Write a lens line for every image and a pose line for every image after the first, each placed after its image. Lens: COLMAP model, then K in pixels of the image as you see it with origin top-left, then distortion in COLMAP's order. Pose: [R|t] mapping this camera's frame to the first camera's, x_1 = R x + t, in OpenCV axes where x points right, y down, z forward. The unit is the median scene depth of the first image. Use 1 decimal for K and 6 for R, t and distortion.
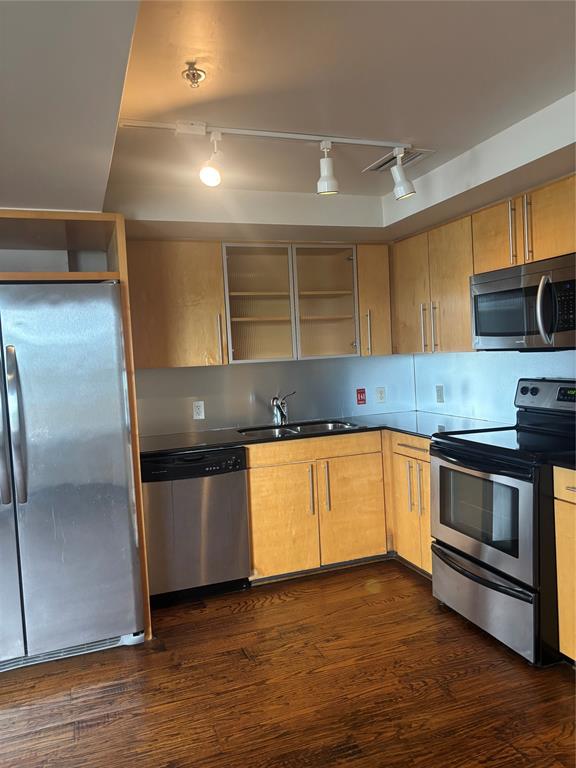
lens RADIAL K [[577.3, 0, 291.6], [0, 577.3, 379.0], [0, 0, 1]] dist [0.042987, -0.053936]
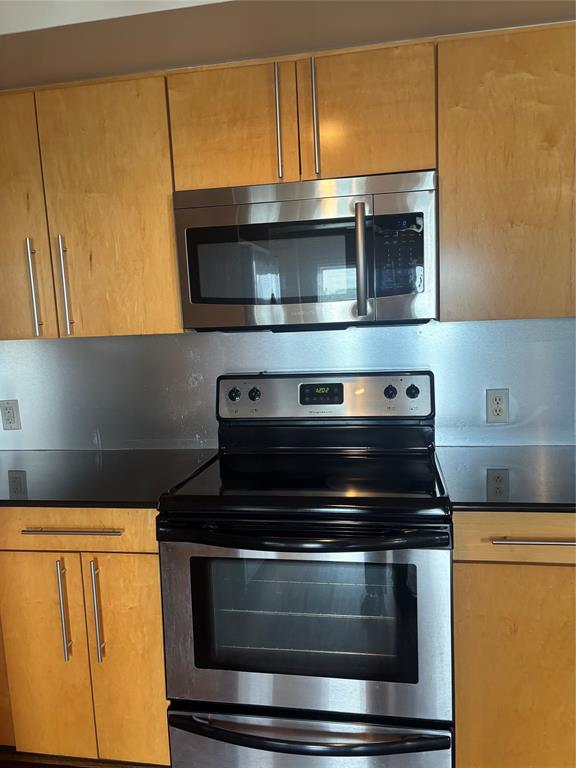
lens RADIAL K [[580.0, 0, 290.3], [0, 580.0, 386.5], [0, 0, 1]] dist [0.038742, -0.050046]
pose [[0.502398, -0.075730, 0.861314, -0.109888], [0.060612, 0.996791, 0.052287, -0.017222], [-0.862509, 0.025937, 0.505376, 0.589330]]
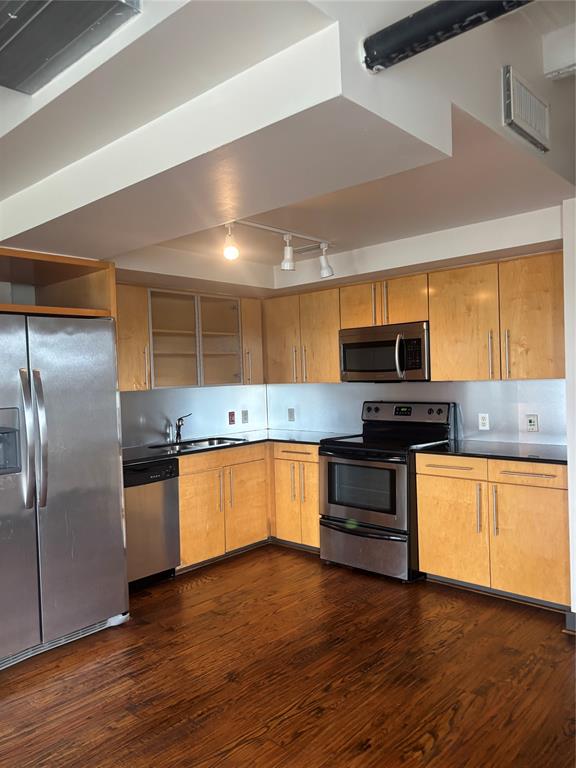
lens RADIAL K [[580.0, 0, 290.3], [0, 580.0, 386.5], [0, 0, 1]] dist [0.038742, -0.050046]
pose [[0.886364, 0.012945, 0.462808, -0.426718], [0.007945, 0.999037, -0.043159, 0.022187], [-0.462921, 0.041932, 0.885407, -0.191280]]
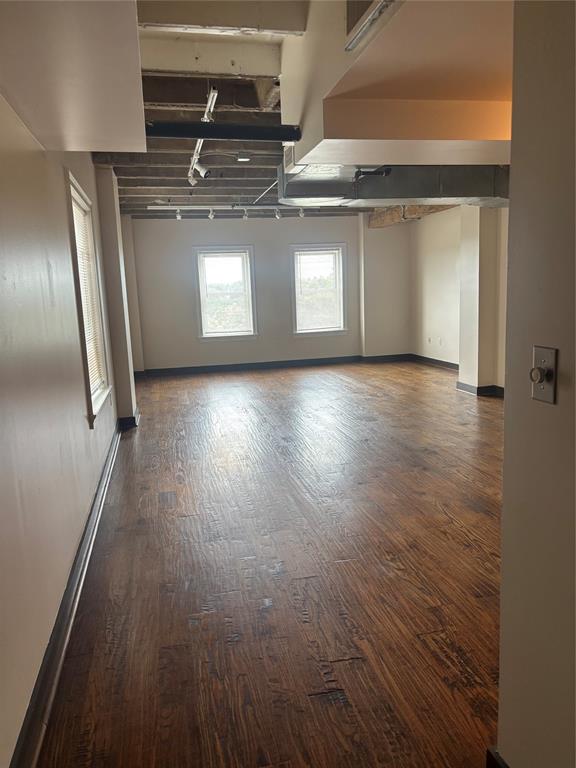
lens RADIAL K [[580.0, 0, 285.2], [0, 580.0, 387.2], [0, 0, 1]] dist [0.032920, -0.043760]
pose [[-0.133130, 0.223803, -0.965499, 0.811334], [-0.004264, 0.974032, 0.226369, -0.059351], [0.991089, 0.034253, -0.128719, 0.271326]]
